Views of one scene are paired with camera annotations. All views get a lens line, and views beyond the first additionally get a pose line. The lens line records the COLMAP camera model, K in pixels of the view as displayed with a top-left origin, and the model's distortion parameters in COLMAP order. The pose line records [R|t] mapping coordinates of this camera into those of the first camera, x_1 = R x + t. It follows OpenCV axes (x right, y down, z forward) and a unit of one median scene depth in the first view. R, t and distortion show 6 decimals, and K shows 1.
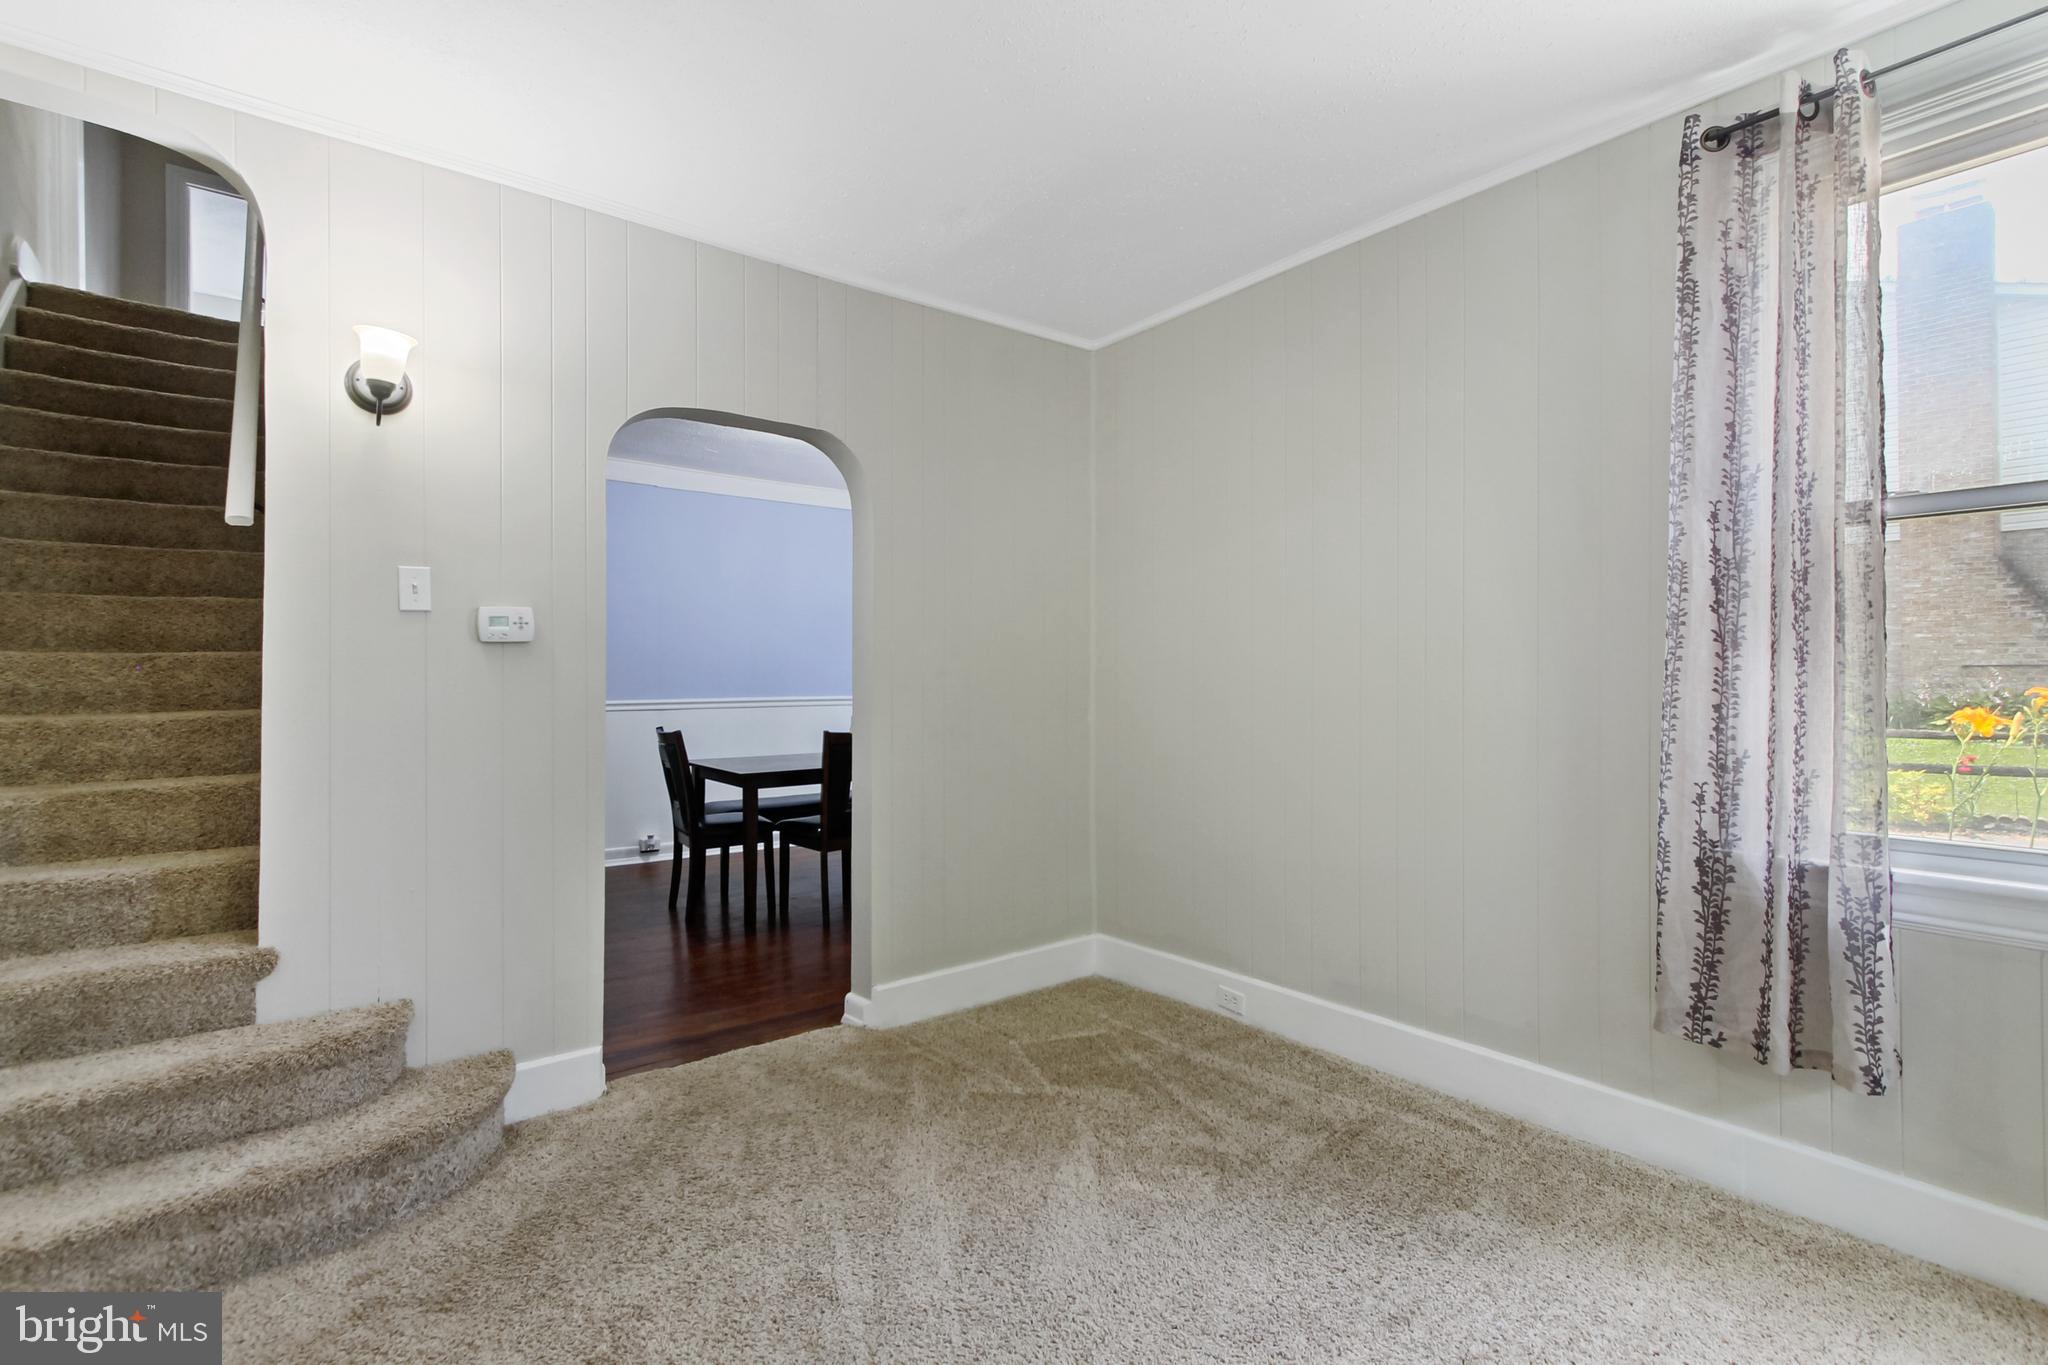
lens RADIAL K [[940.7, 0, 1024.8], [0, 940.7, 678.7], [0, 0, 1]] dist [0.002777, 0.000602]
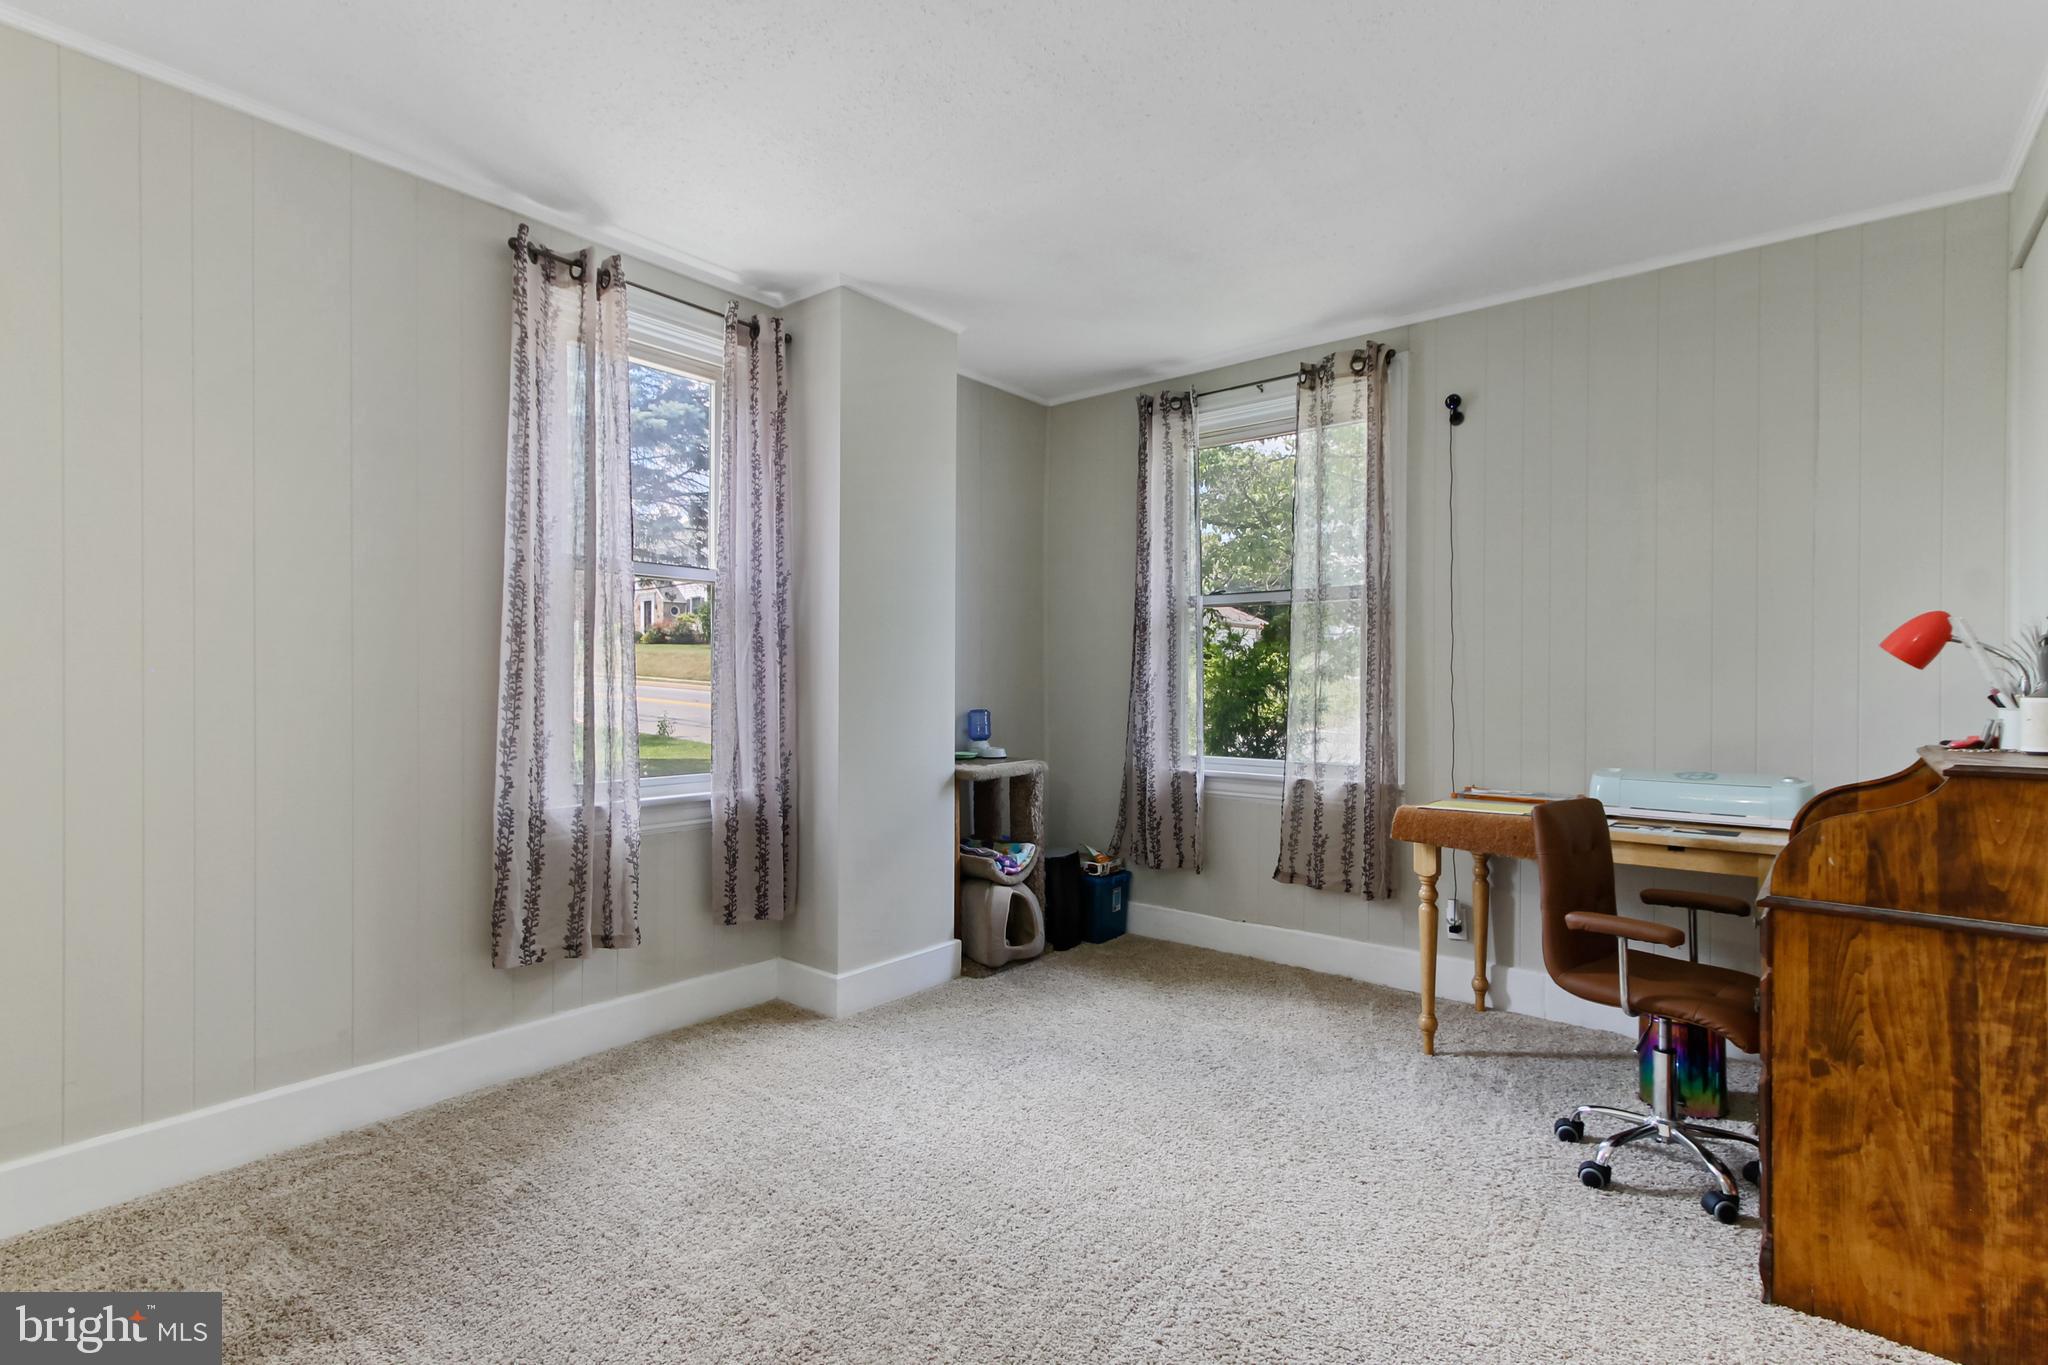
lens RADIAL K [[969.7, 0, 1037.0], [0, 969.7, 684.9], [0, 0, 1]] dist [0.004122, 0.000704]
pose [[-0.222545, -0.004996, 0.974910, -0.710412], [-0.006672, 0.999971, 0.003601, 0.001839], [-0.974900, -0.005703, -0.222572, 0.632010]]
